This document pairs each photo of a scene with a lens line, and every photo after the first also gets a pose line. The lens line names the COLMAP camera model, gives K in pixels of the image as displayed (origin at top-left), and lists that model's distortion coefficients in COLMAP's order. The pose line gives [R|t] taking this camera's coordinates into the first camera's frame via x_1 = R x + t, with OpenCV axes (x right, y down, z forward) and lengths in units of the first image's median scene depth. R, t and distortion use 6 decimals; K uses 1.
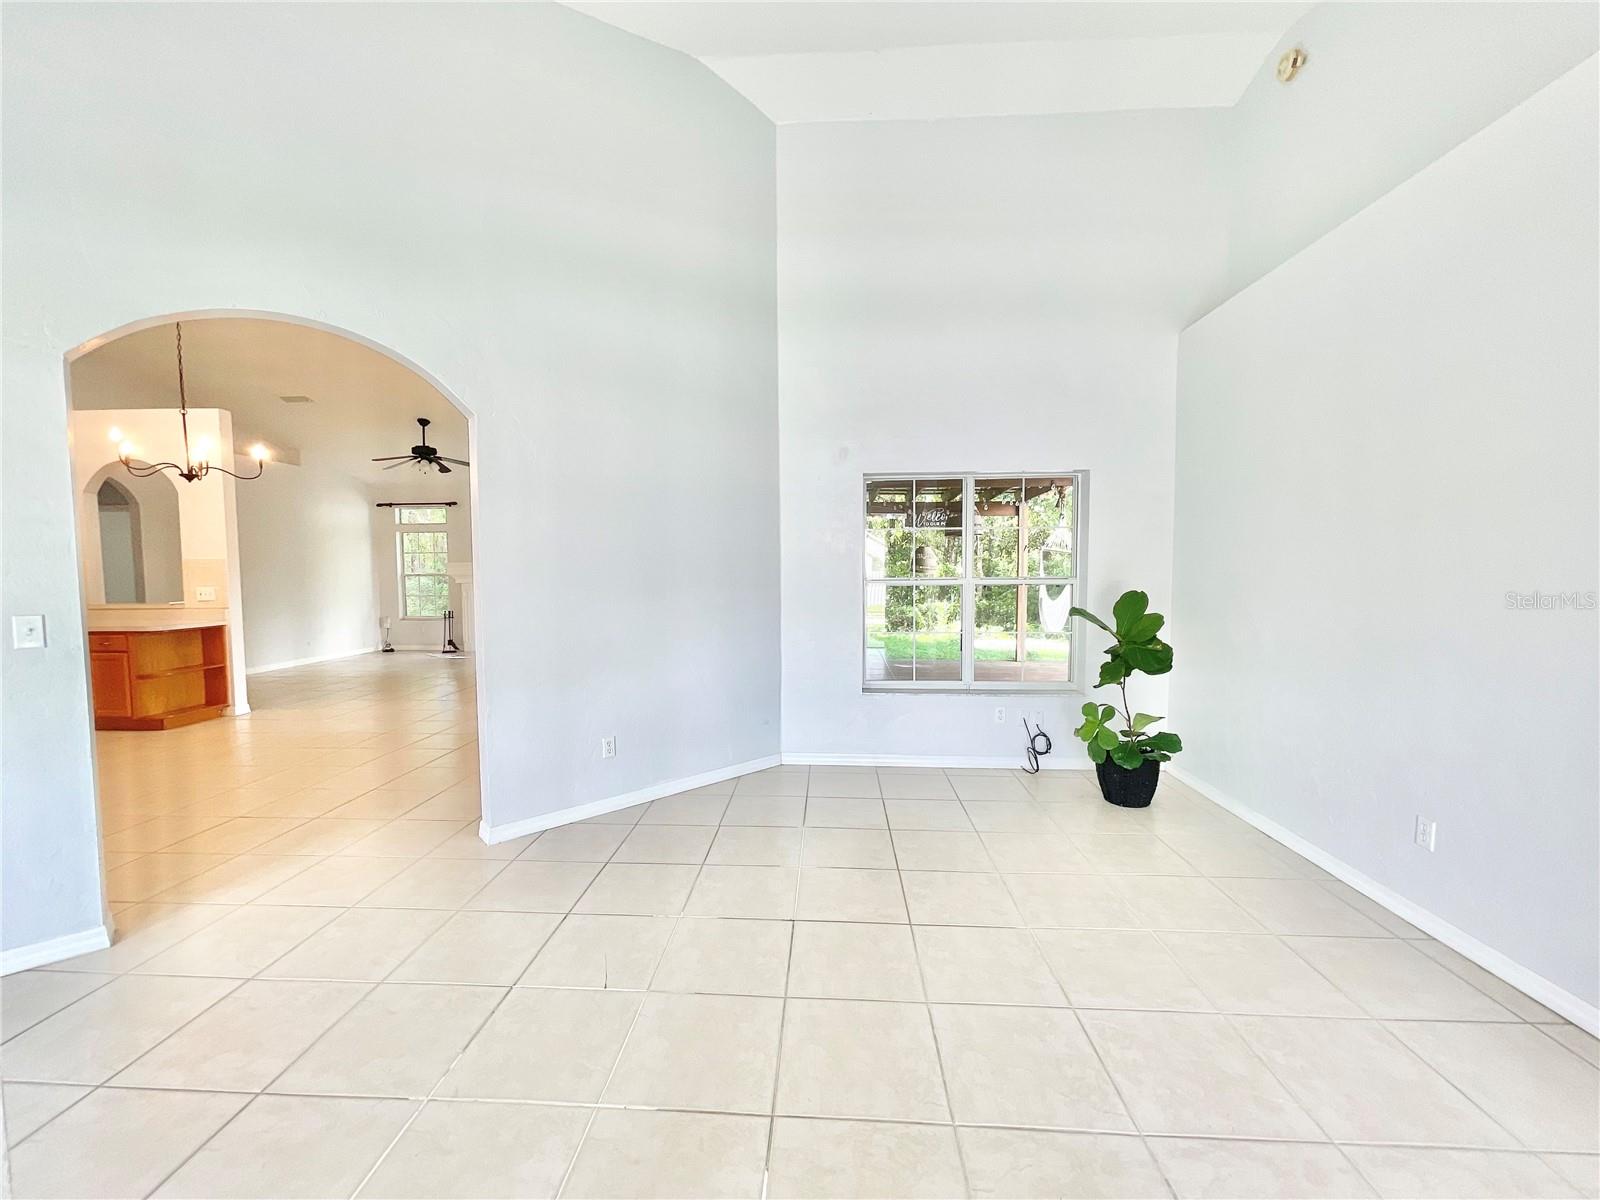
lens RADIAL K [[646.3, 0, 790.0], [0, 646.3, 601.4], [0, 0, 1]] dist [0.000637, 0.000223]
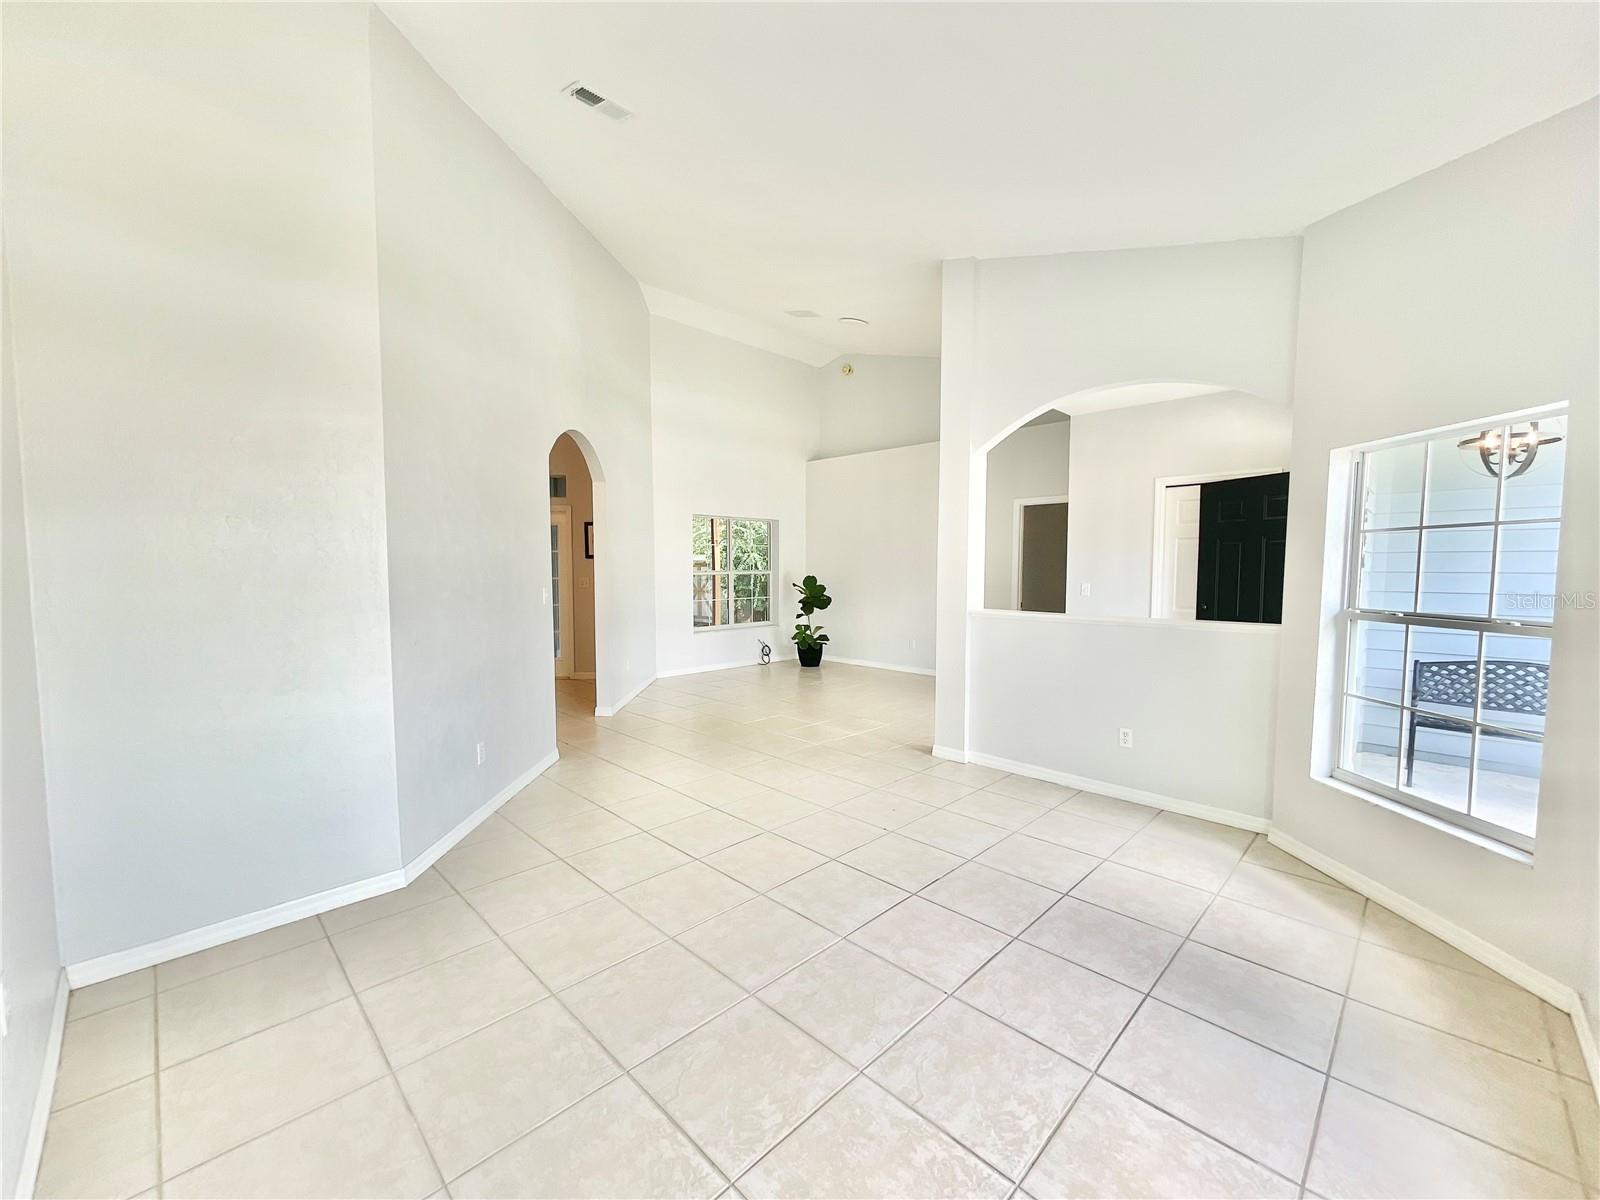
lens RADIAL K [[646.3, 0, 800.0], [0, 646.3, 600.0], [0, 0, 1]] dist [0.088683, -0.000002]
pose [[0.682390, -0.043148, 0.729714, -0.424587], [0.042342, 0.998913, 0.019470, 0.008694], [-0.729761, 0.017611, 0.683475, -0.203882]]
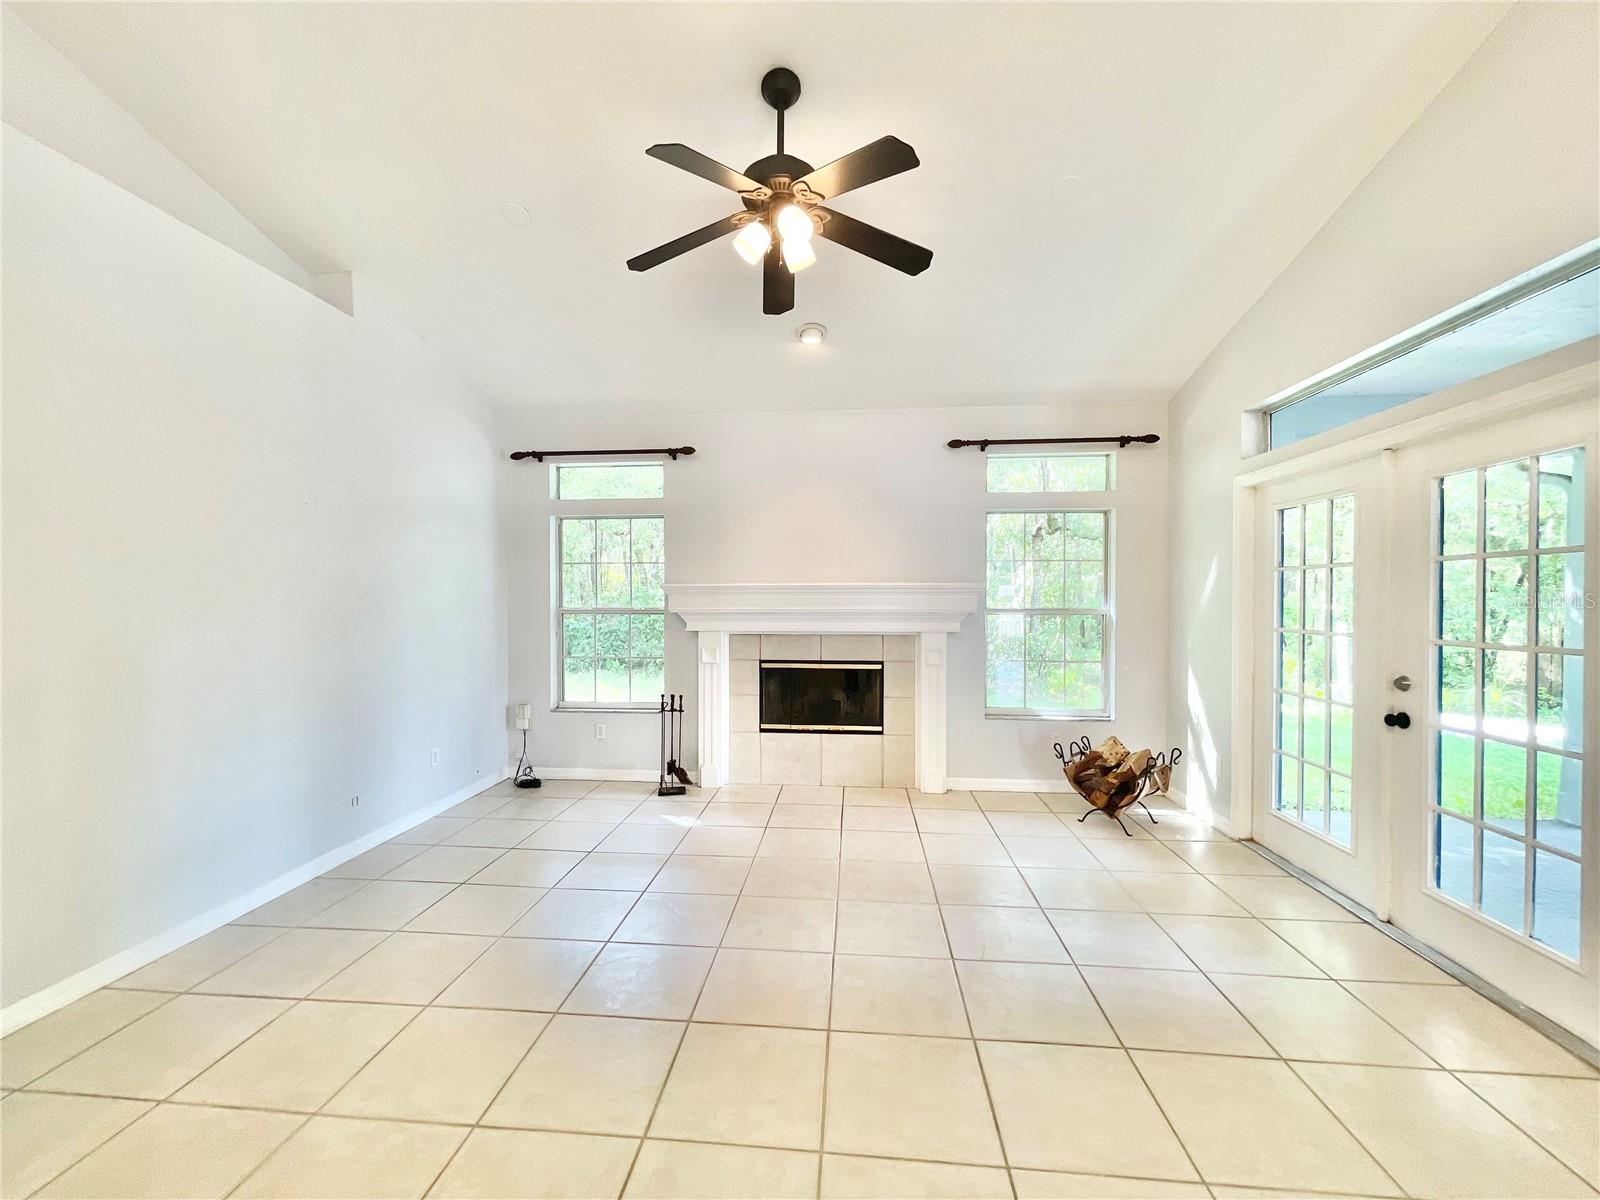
lens RADIAL K [[625.1, 0, 816.9], [0, 625.1, 606.1], [0, 0, 1]] dist [0.017107, 0.000025]
pose [[0.999835, 0.006441, -0.016999, -0.423137], [-0.007172, 0.999036, -0.043320, -0.027426], [0.016703, 0.043435, 0.998917, 0.578464]]
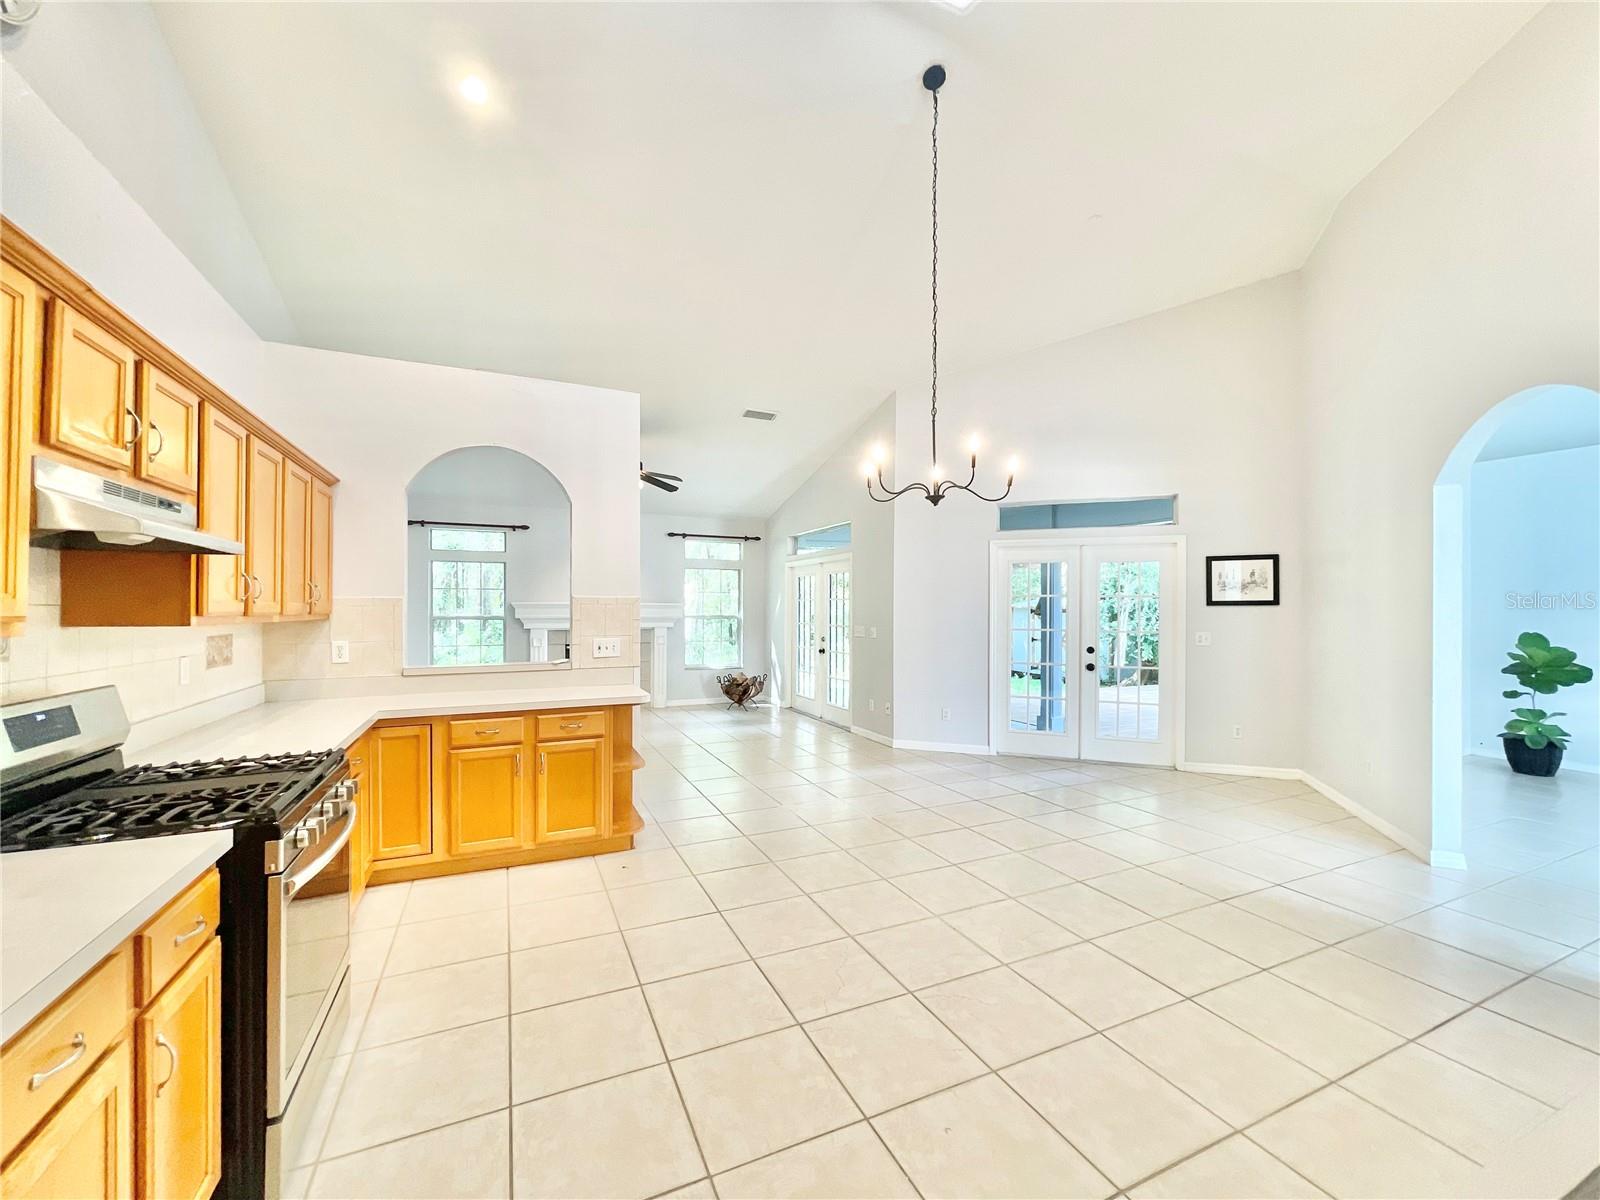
lens RADIAL K [[646.2, 0, 796.3], [0, 646.2, 606.2], [0, 0, 1]] dist [-0.000703, -0.000097]
pose [[0.885539, 0.010725, 0.464441, -0.588779], [0.016274, 0.998404, -0.054083, -0.008054], [-0.464280, 0.055451, 0.883951, 0.158632]]
